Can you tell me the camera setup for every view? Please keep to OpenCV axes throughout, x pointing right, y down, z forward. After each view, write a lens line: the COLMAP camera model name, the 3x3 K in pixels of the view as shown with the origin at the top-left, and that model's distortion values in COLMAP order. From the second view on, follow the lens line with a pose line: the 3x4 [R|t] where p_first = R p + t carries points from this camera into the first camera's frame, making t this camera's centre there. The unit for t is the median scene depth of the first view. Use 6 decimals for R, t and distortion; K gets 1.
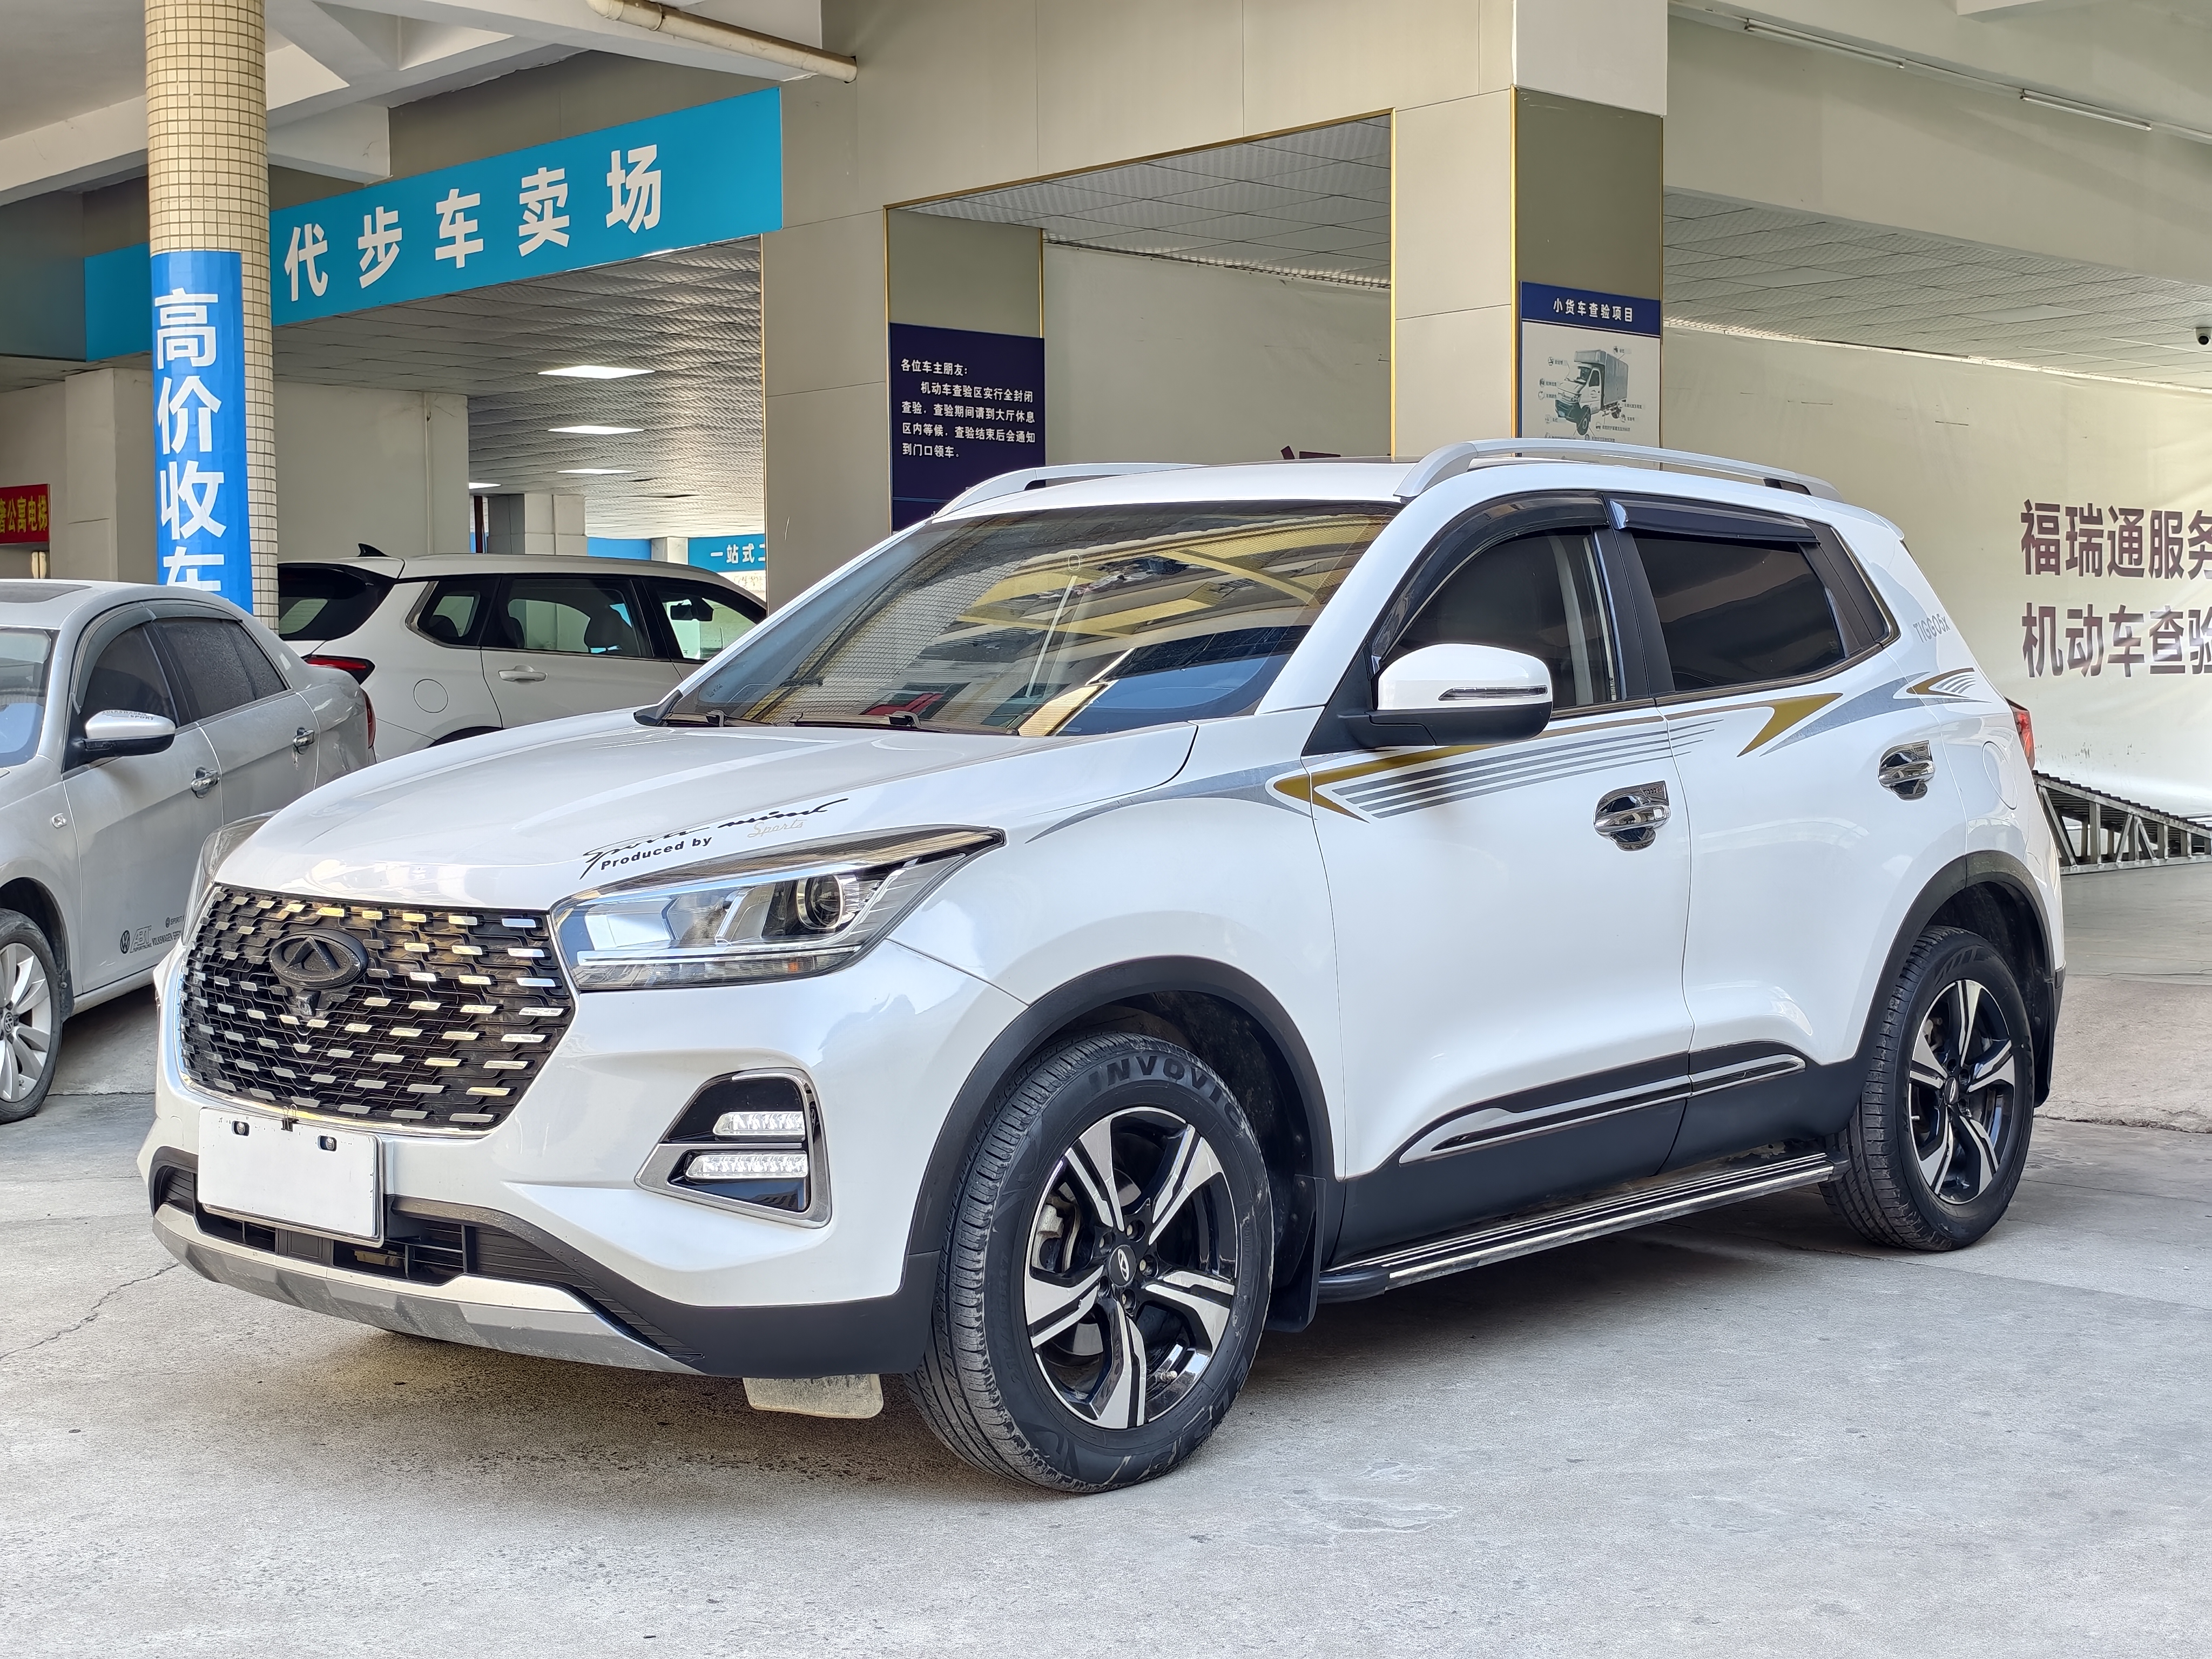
lens RADIAL K [[3123.0, 0, 1115.3], [0, 3123.0, 811.0], [0, 0, 1]] dist [0.038117, 0.000000]
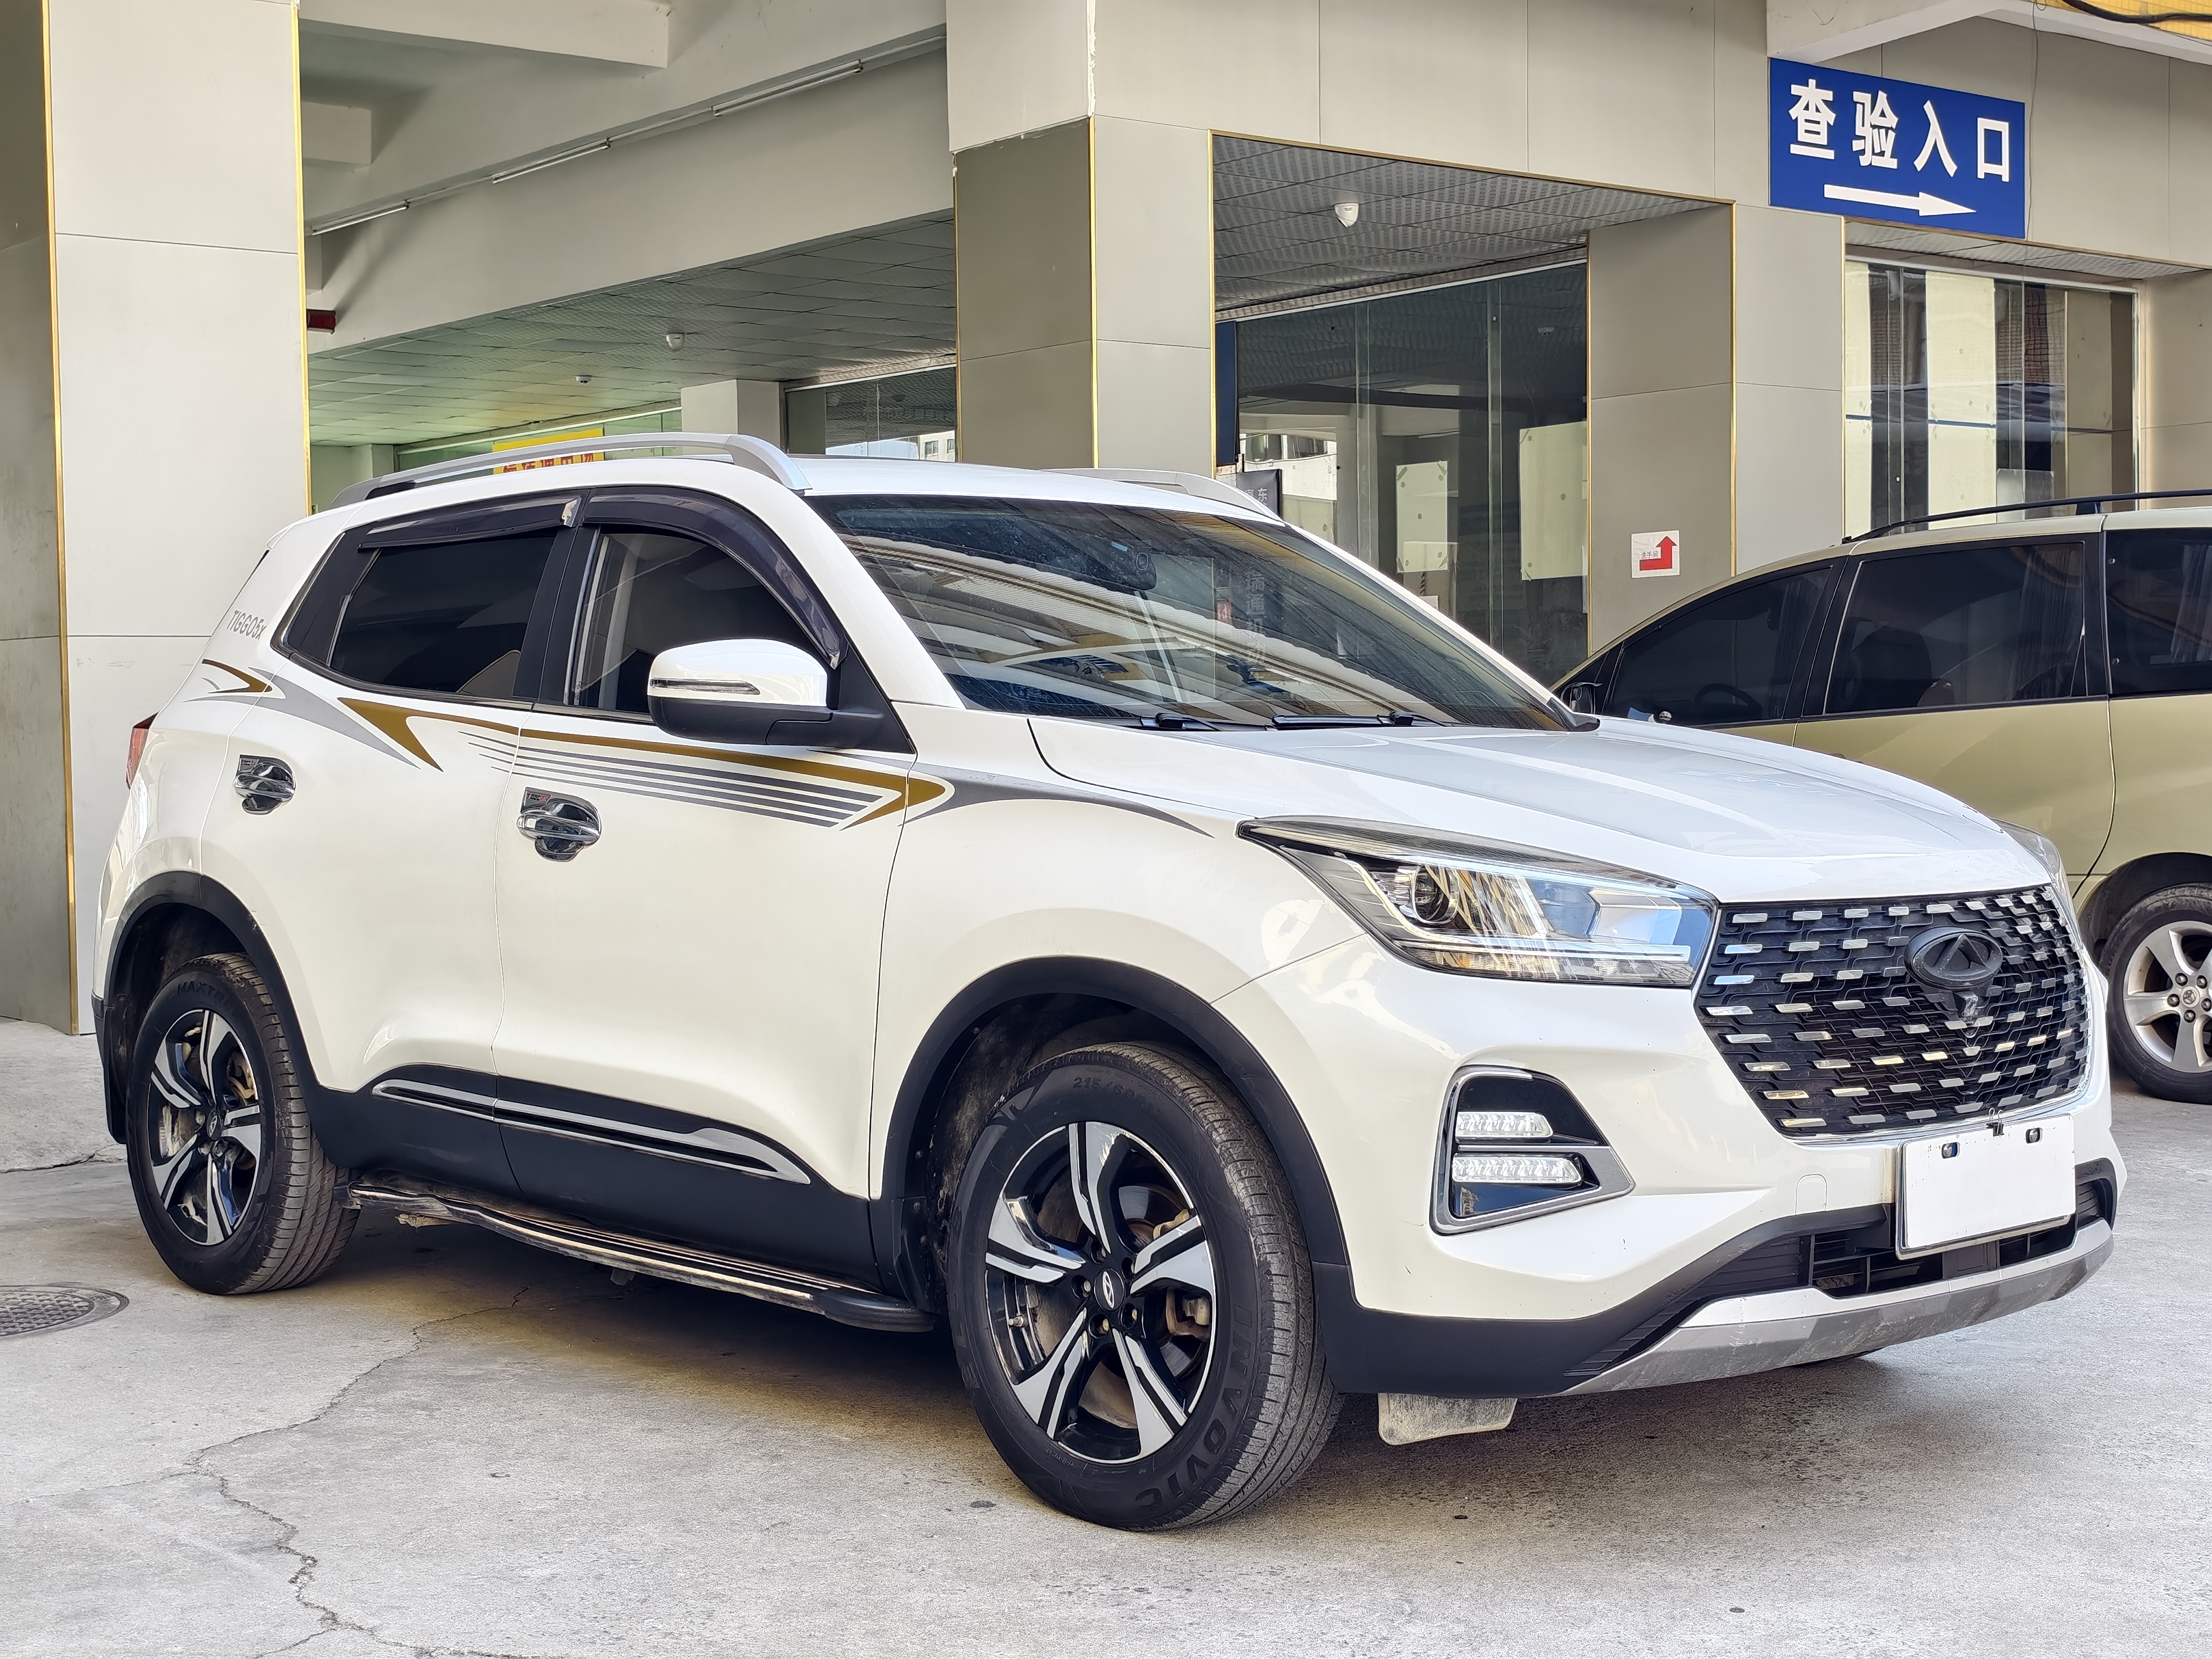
lens RADIAL K [[3307.1, 0, 1110.6], [0, 3307.1, 837.0], [0, 0, 1]] dist [-0.026745, 0.000000]
pose [[0.102511, -0.037283, 0.994033, -1.310245], [0.047841, 0.998326, 0.032511, -0.034409], [-0.993581, 0.044223, 0.104123, 1.185402]]
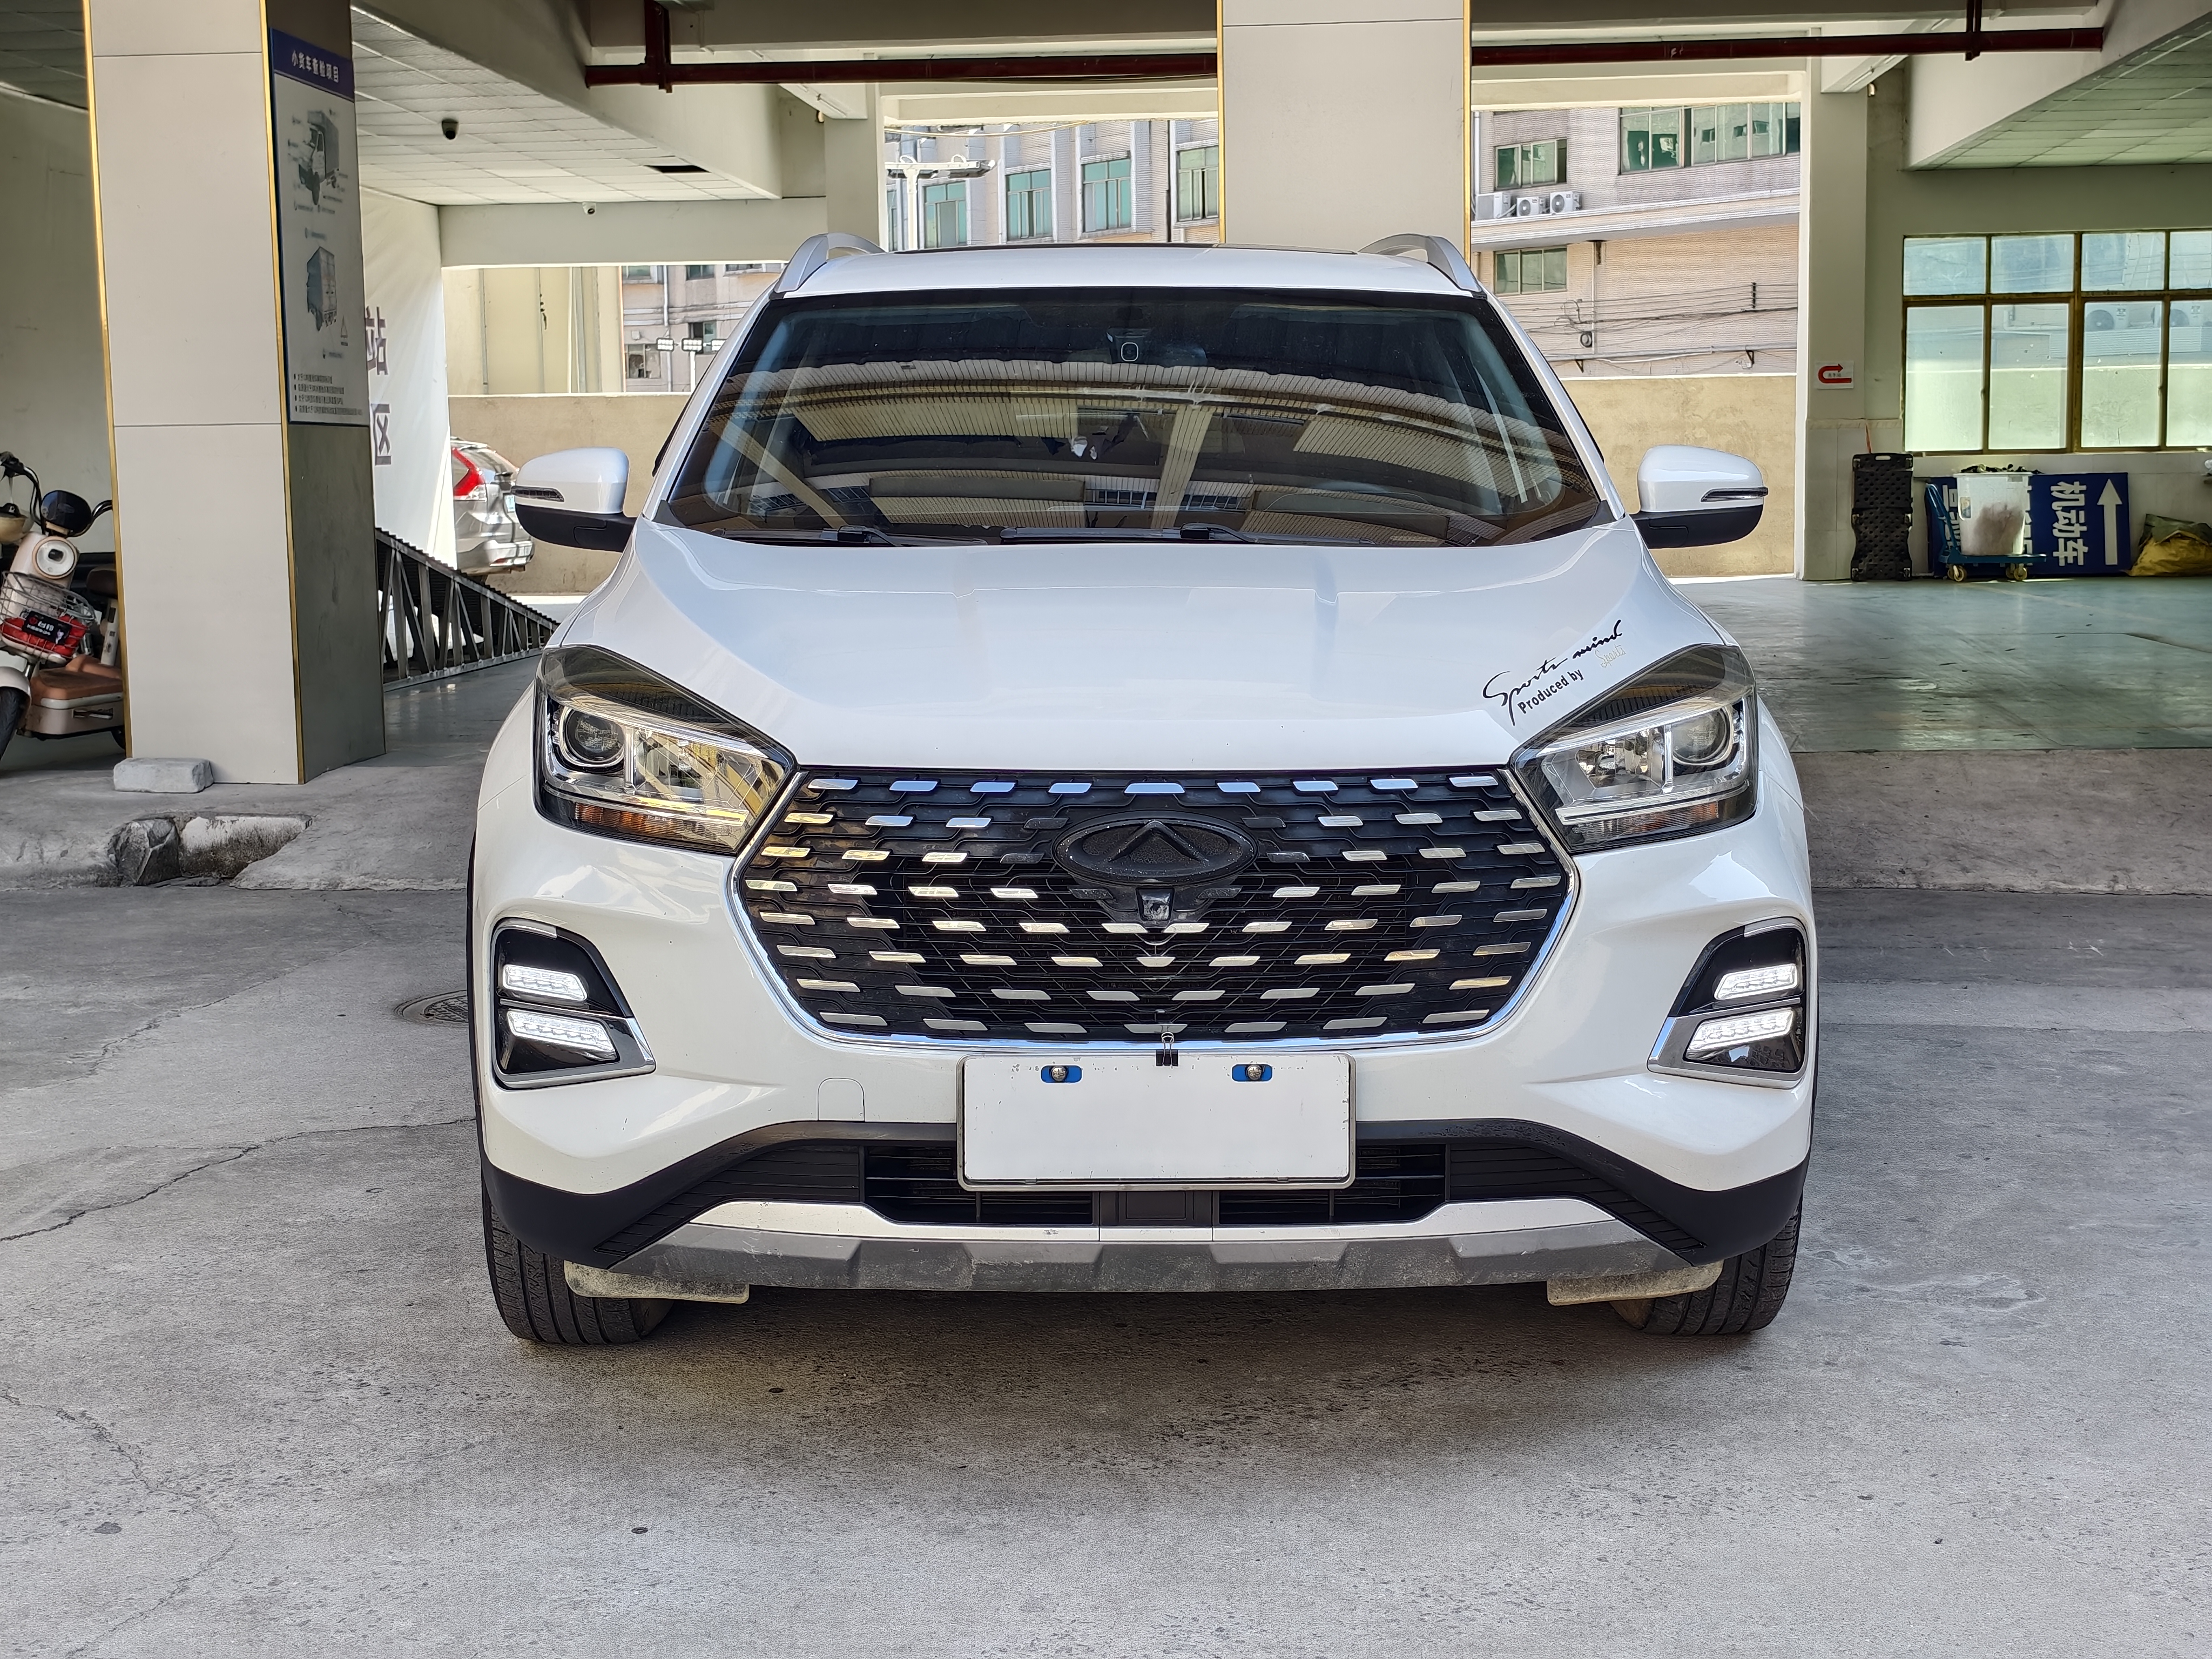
lens RADIAL K [[3123.0, 0, 1107.6], [0, 3123.0, 842.4], [0, 0, 1]] dist [0.038117, 0.000000]
pose [[0.735746, -0.083581, 0.672080, -0.817770], [0.032152, 0.995547, 0.088611, -0.024885], [-0.676494, -0.043587, 0.735157, 0.444121]]
